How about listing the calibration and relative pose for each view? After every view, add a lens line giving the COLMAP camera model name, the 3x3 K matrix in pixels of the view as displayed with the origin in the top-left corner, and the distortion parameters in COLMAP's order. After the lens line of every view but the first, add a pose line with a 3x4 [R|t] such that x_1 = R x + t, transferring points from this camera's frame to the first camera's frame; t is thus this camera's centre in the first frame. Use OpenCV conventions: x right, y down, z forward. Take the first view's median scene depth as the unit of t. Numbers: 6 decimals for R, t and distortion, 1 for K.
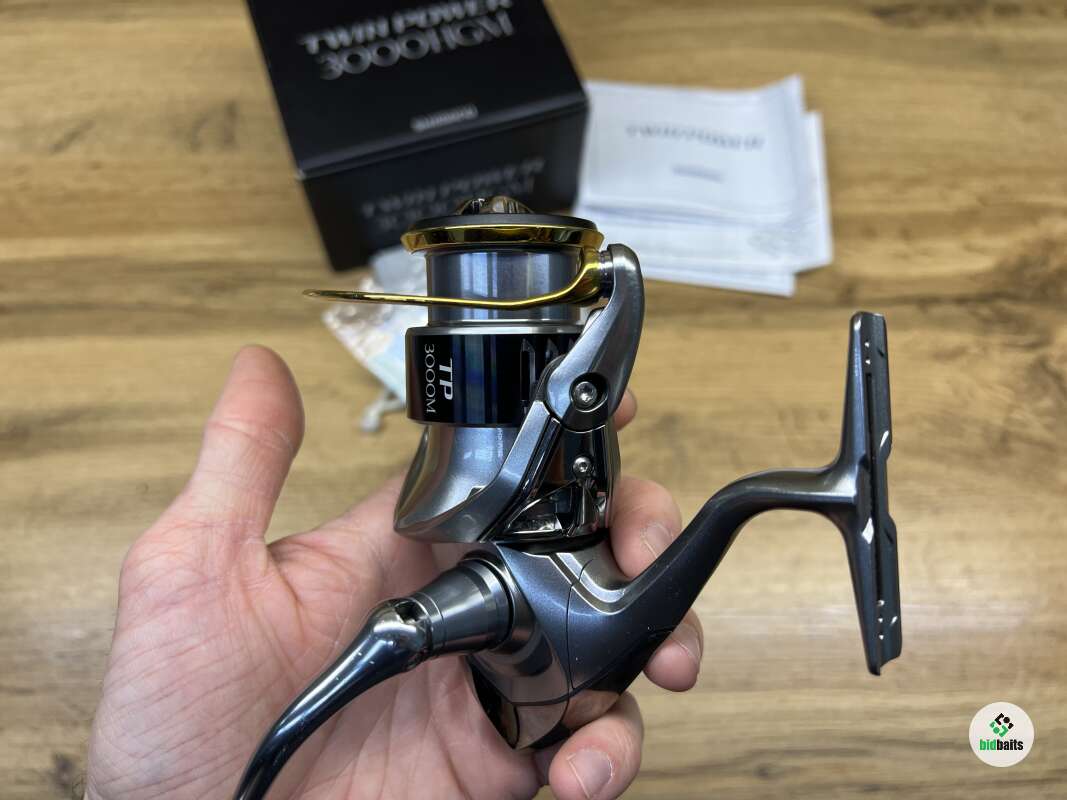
lens RADIAL K [[837.3, 0, 533.5], [0, 837.3, 400.0], [0, 0, 1]] dist [0.000881, -0.010302]
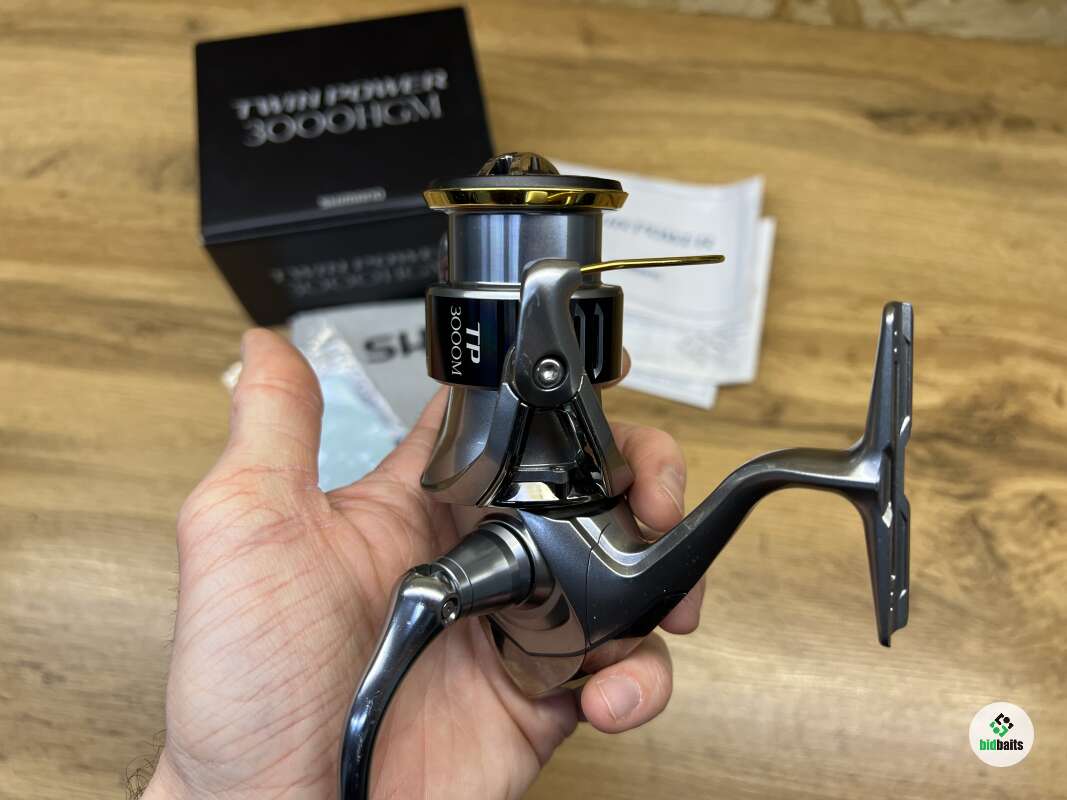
lens RADIAL K [[837.3, 0, 533.5], [0, 837.3, 400.0], [0, 0, 1]] dist [0.000881, -0.010302]
pose [[0.986443, 0.130139, -0.099972, 0.201972], [-0.131642, 0.991260, -0.008561, -0.099539], [0.097984, 0.021605, 0.994953, 0.028517]]
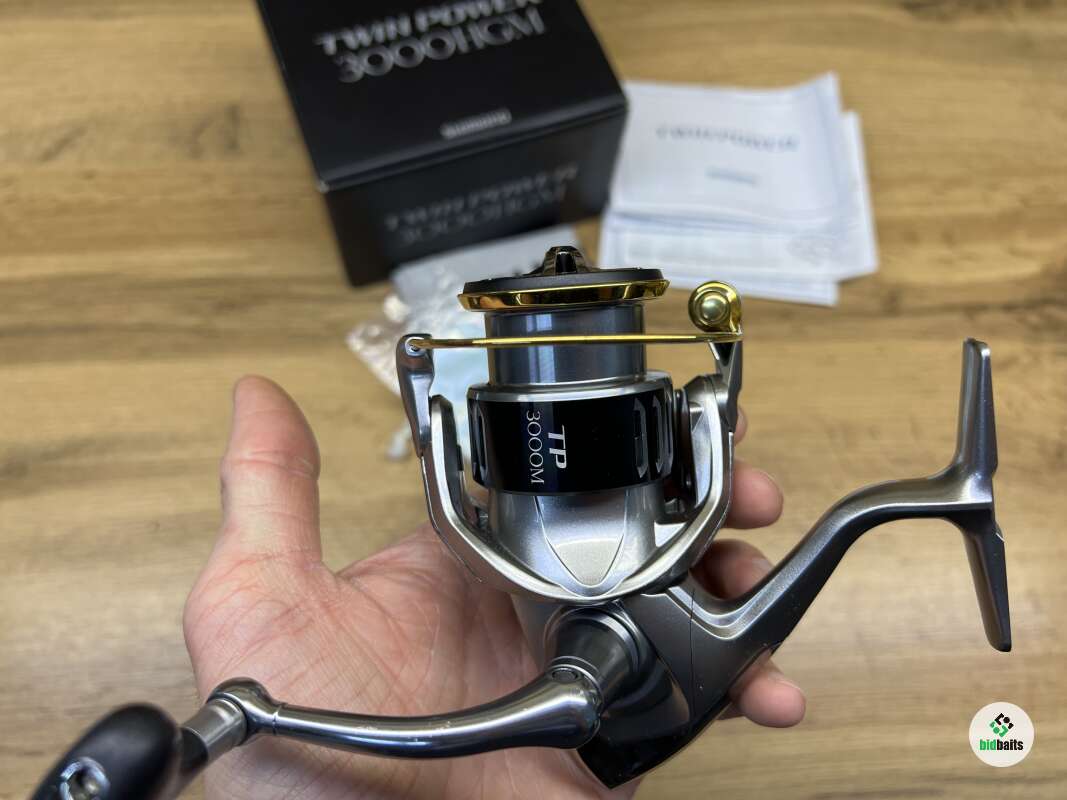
lens RADIAL K [[837.3, 0, 533.5], [0, 837.3, 400.0], [0, 0, 1]] dist [0.000881, -0.010302]
pose [[0.999468, -0.017591, 0.027453, -0.062303], [0.017329, 0.999802, 0.009763, -0.032350], [-0.027619, -0.009282, 0.999575, 0.056906]]
